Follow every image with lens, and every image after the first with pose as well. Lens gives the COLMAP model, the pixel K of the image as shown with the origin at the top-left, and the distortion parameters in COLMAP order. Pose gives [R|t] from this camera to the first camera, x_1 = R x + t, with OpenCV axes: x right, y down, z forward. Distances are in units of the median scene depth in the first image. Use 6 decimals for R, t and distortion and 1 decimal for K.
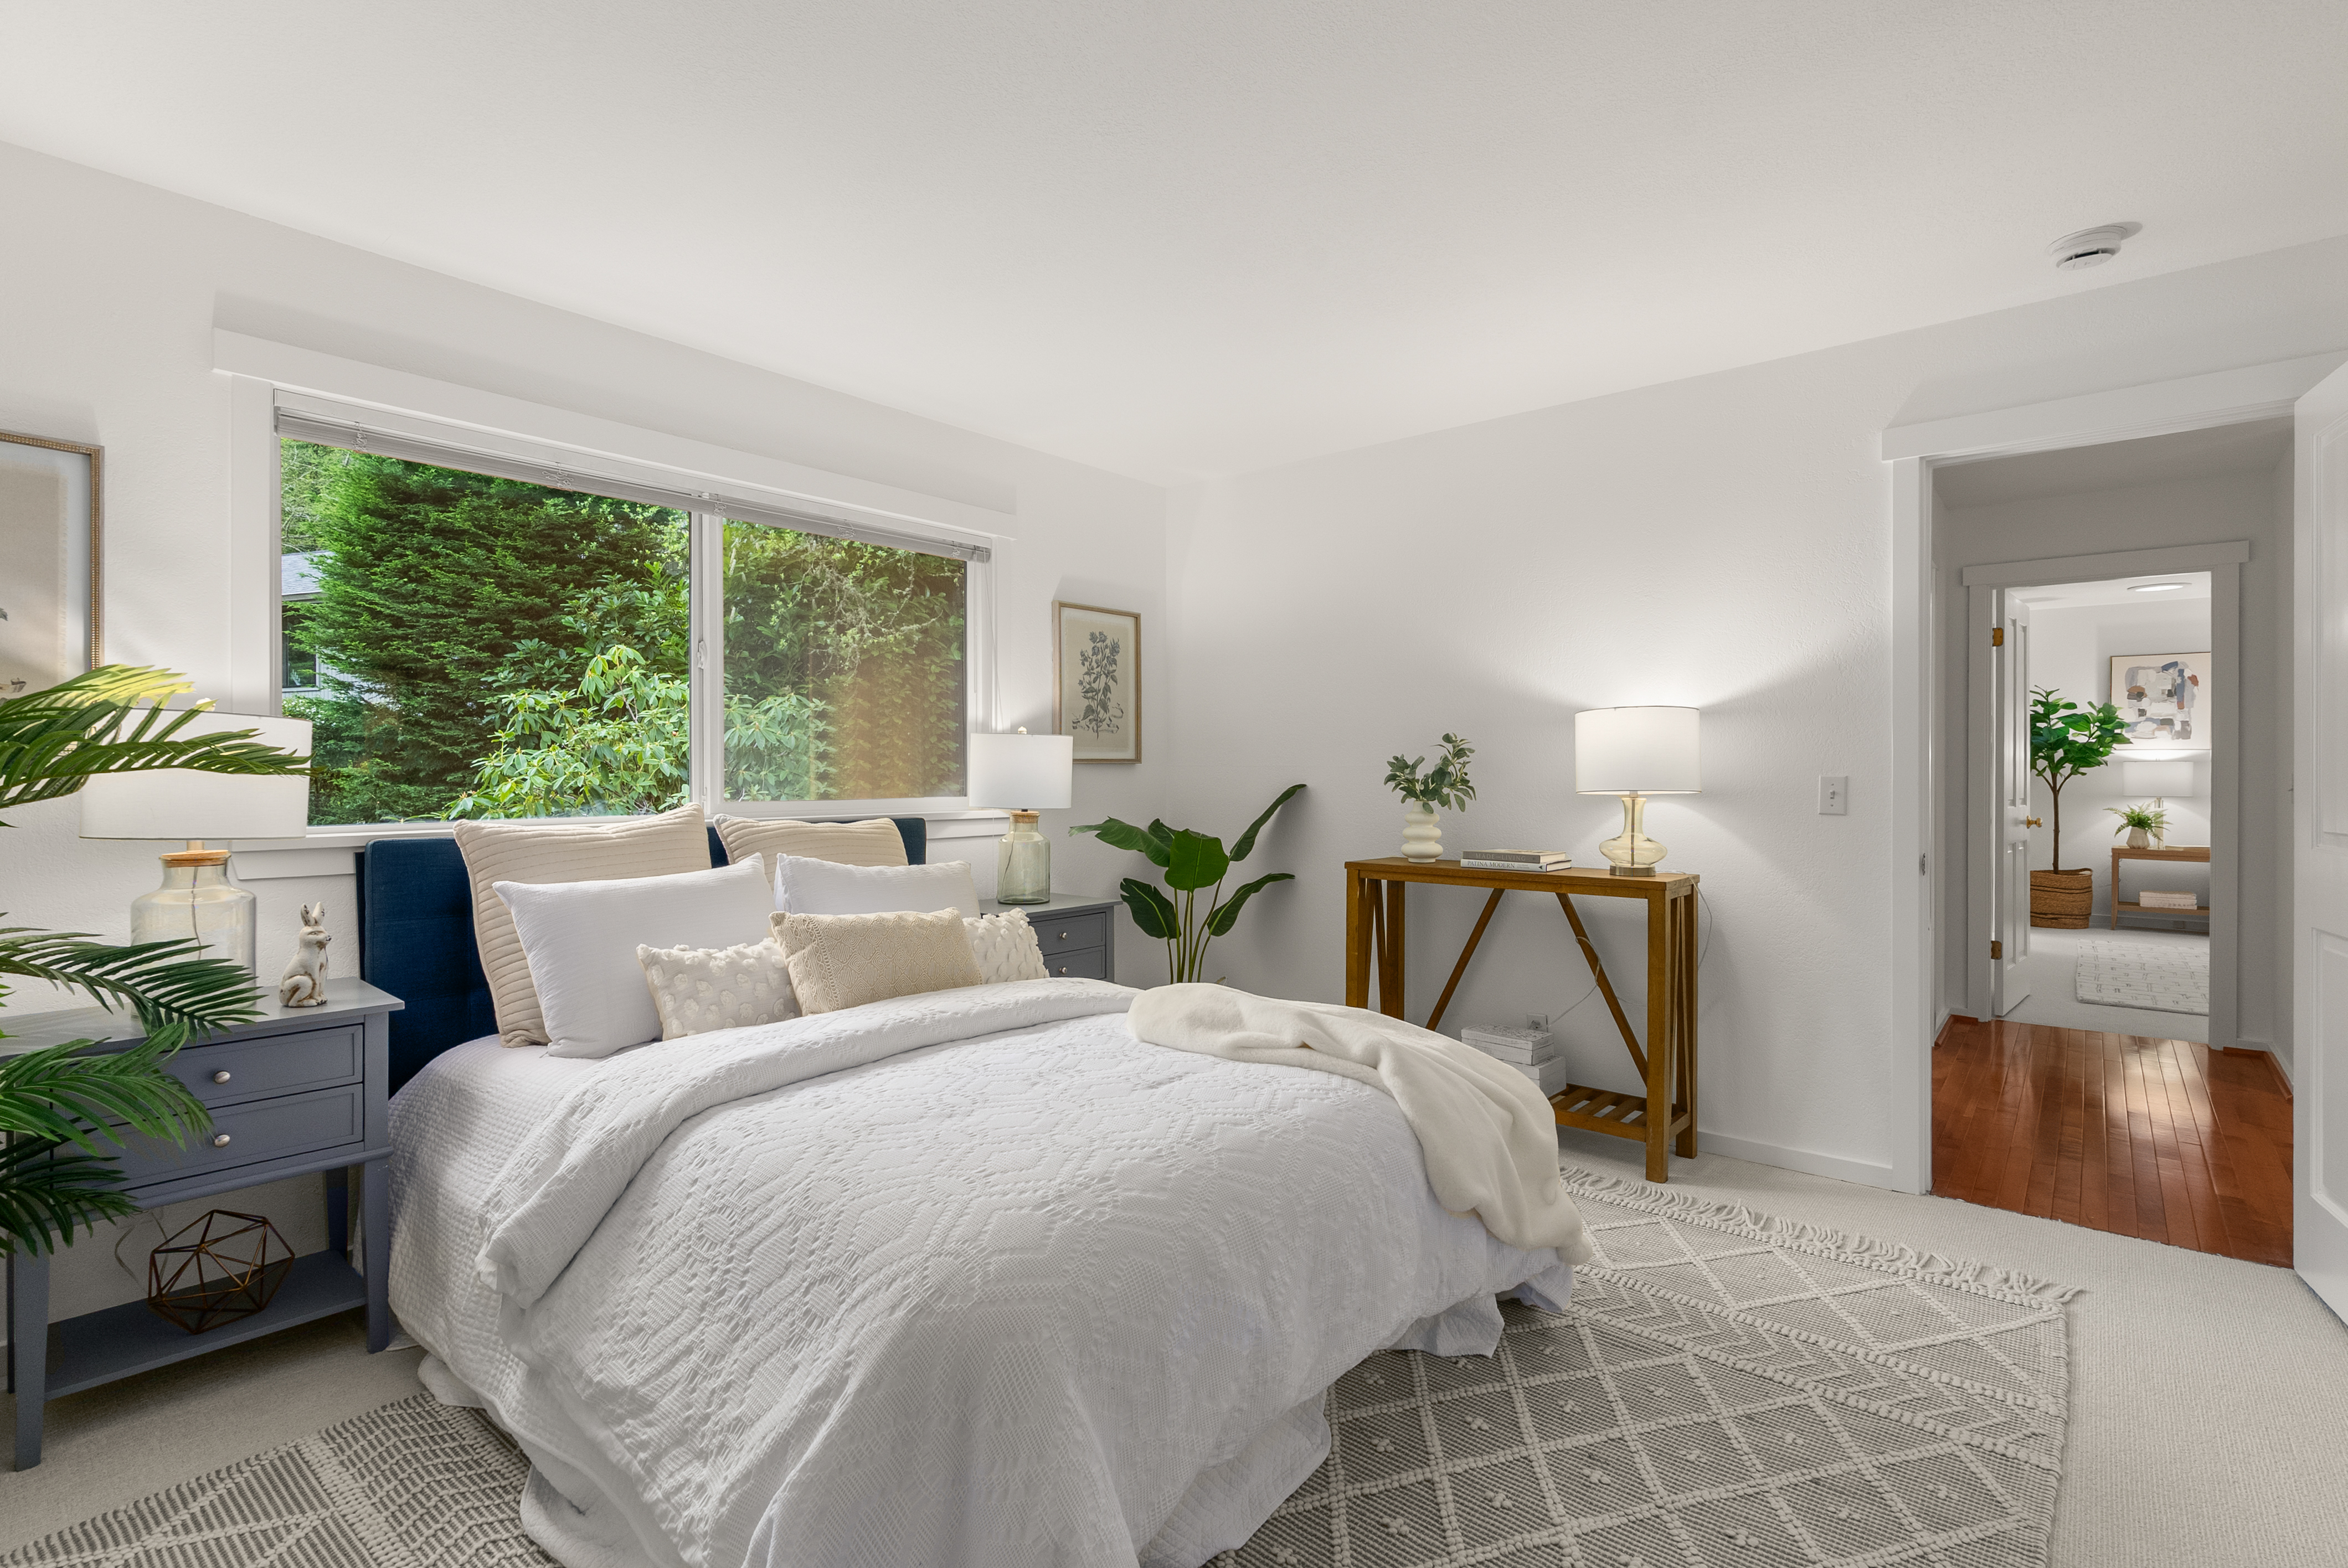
lens RADIAL K [[1101.0, 0, 1174.0], [0, 1101.0, 784.0], [0, 0, 1]] dist [-0.001824, -0.000016]
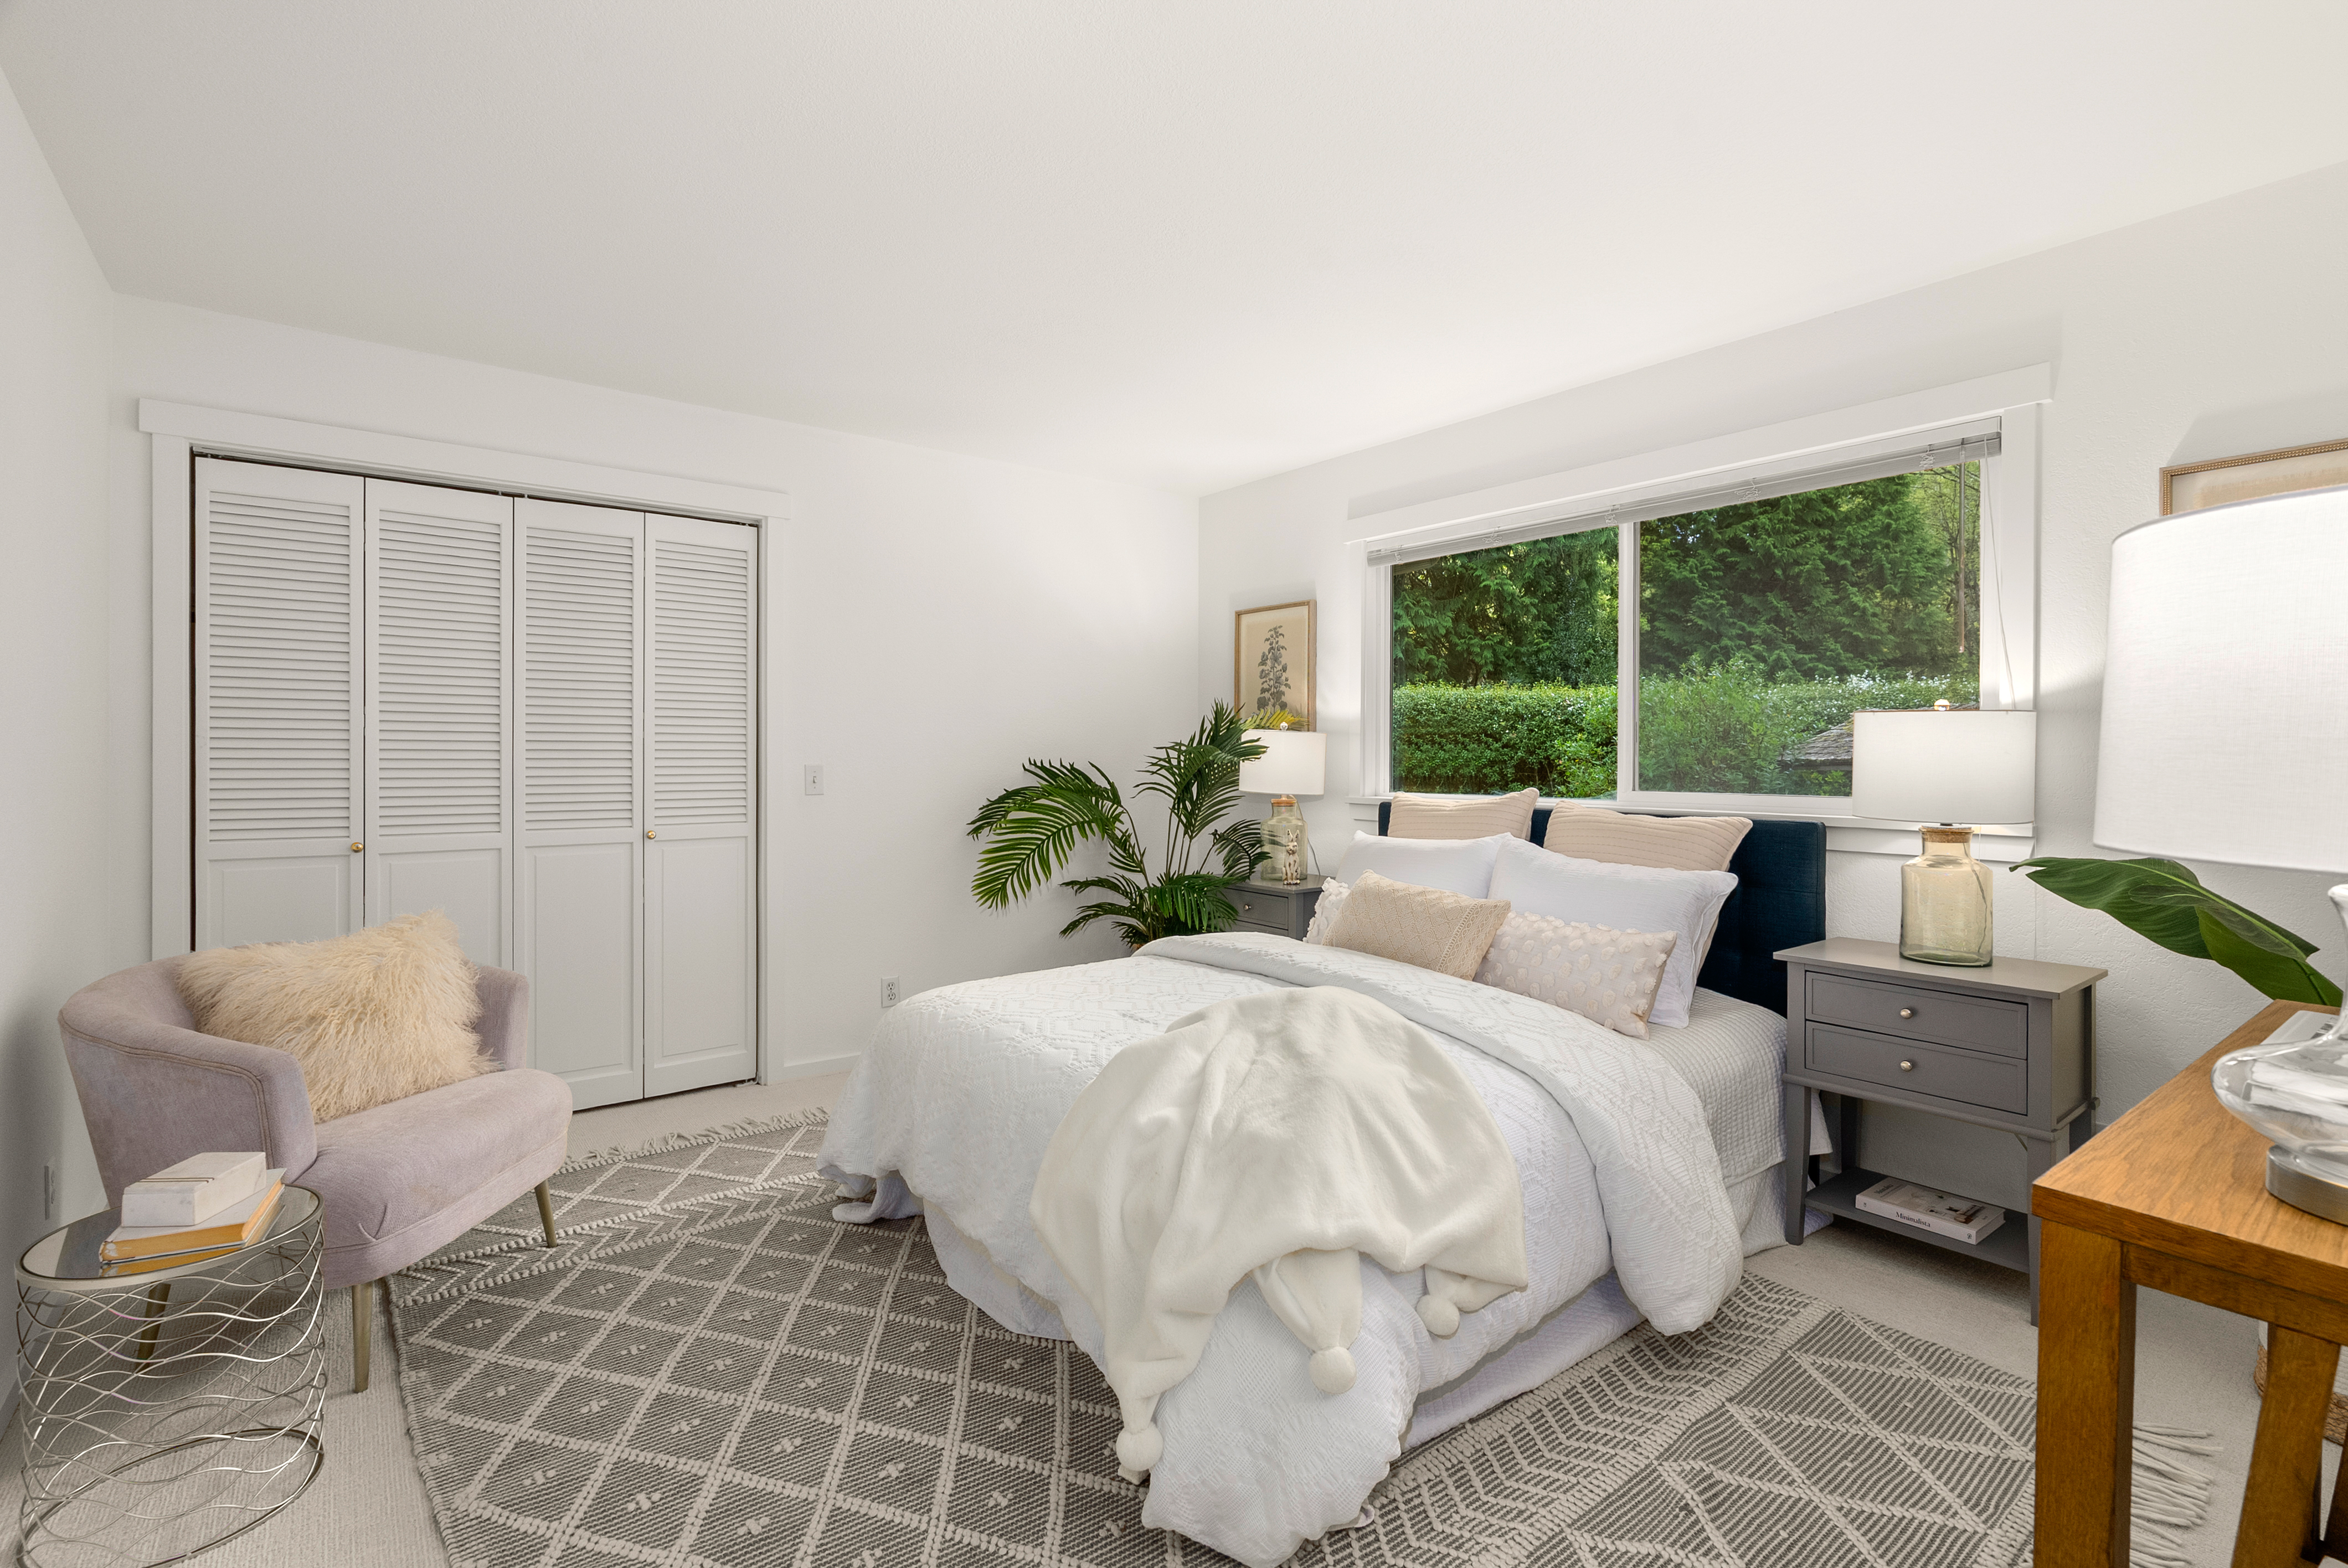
lens RADIAL K [[1069.3, 0, 1171.9], [0, 1069.3, 768.5], [0, 0, 1]] dist [-0.002640, 0.000764]
pose [[-0.205809, 0.014682, -0.978482, 1.080906], [-0.014983, 0.999723, 0.018153, -0.026731], [0.978477, 0.018397, -0.205532, 1.219247]]
